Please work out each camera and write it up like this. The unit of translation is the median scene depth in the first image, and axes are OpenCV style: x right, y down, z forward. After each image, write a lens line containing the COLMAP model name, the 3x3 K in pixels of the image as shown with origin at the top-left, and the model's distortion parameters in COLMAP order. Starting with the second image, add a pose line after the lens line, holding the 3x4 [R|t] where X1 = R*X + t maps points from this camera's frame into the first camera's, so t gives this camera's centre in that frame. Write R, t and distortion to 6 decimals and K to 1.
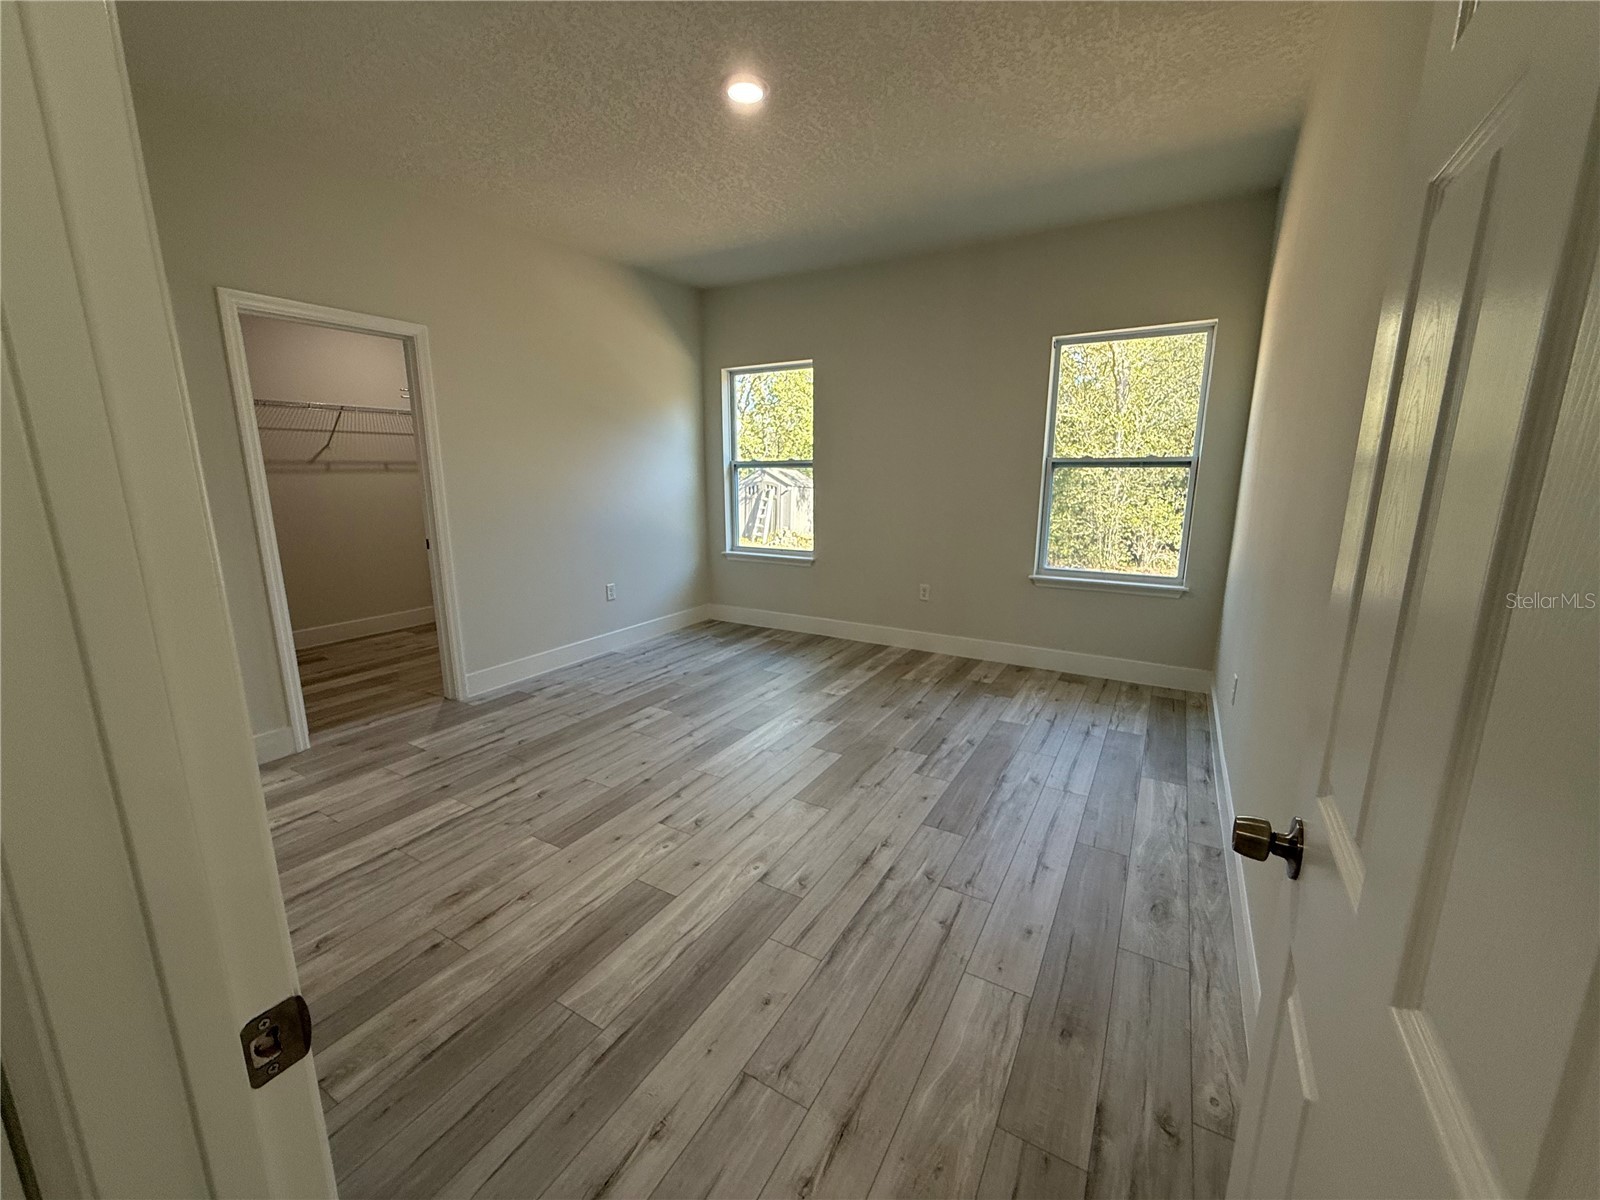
lens RADIAL K [[636.1, 0, 796.3], [0, 636.1, 599.8], [0, 0, 1]] dist [0.000004, 0.000131]
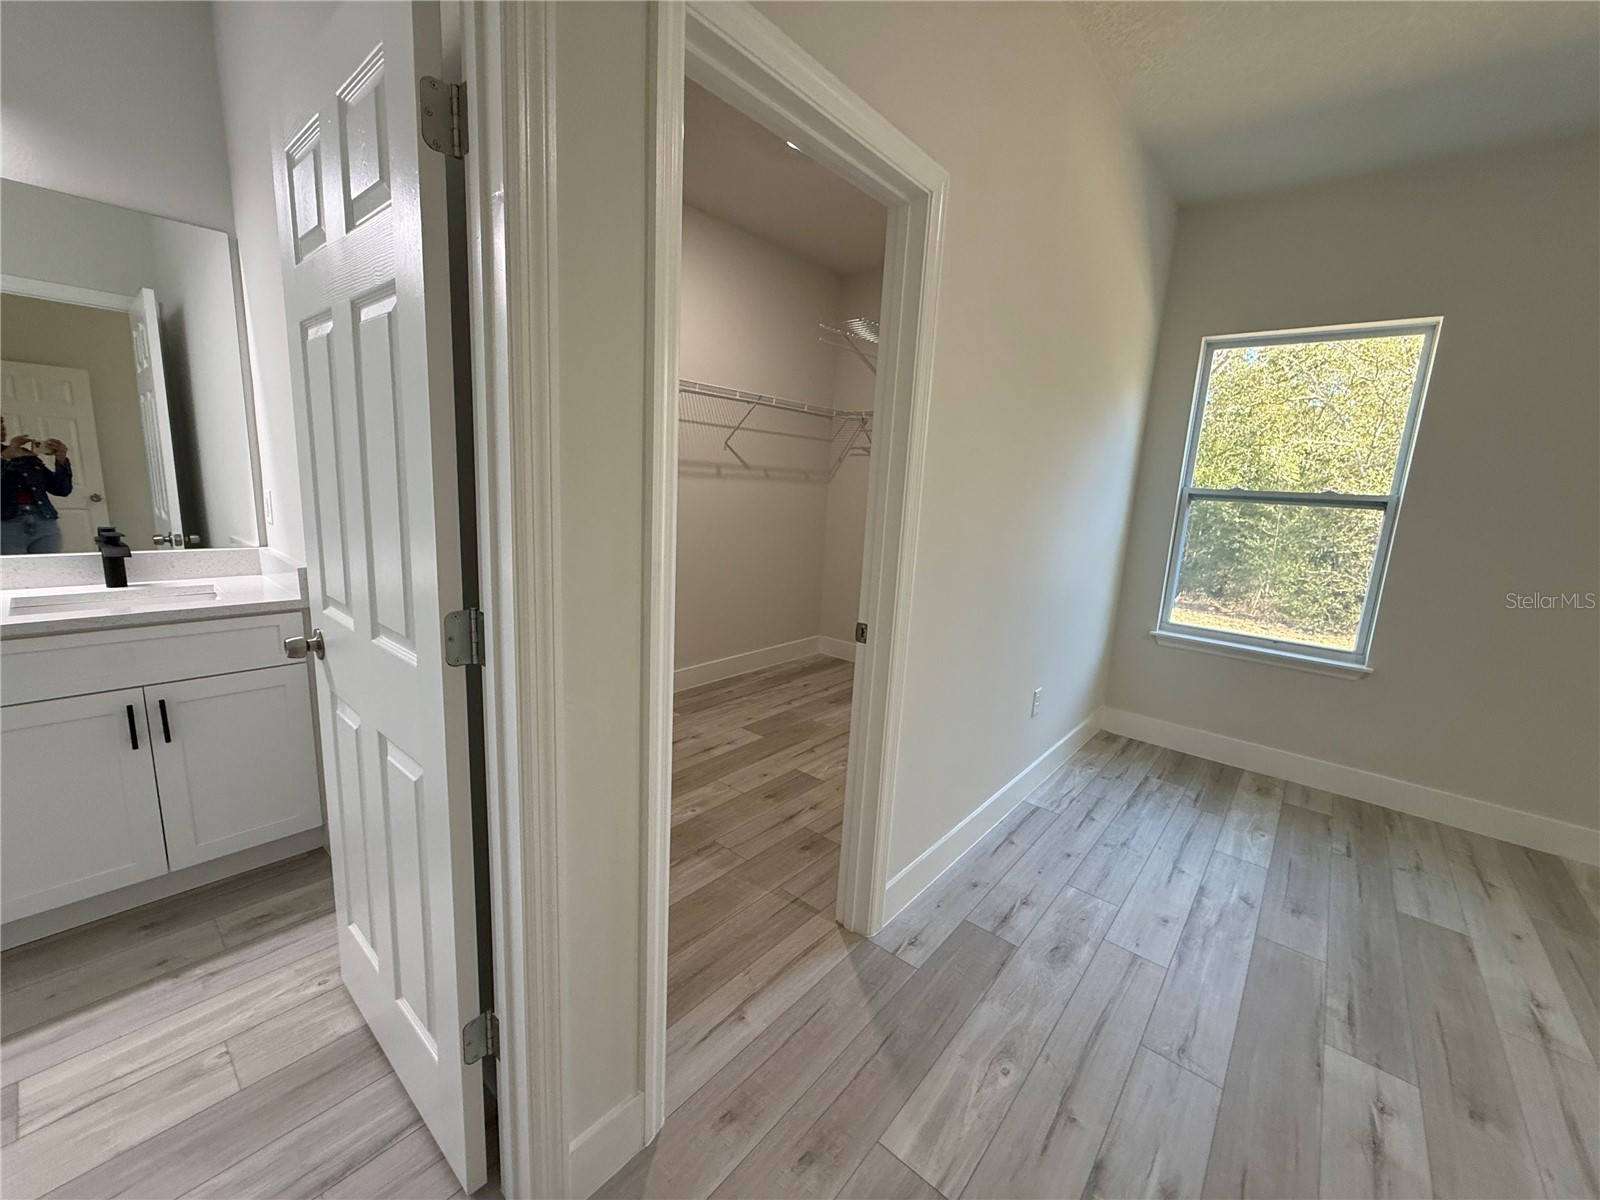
lens RADIAL K [[636.1, 0, 796.3], [0, 636.1, 599.8], [0, 0, 1]] dist [0.000004, 0.000131]
pose [[0.984047, 0.086059, -0.155706, -0.429456], [-0.089117, 0.995939, -0.012755, -0.079750], [0.153976, 0.026427, 0.987721, 0.388786]]
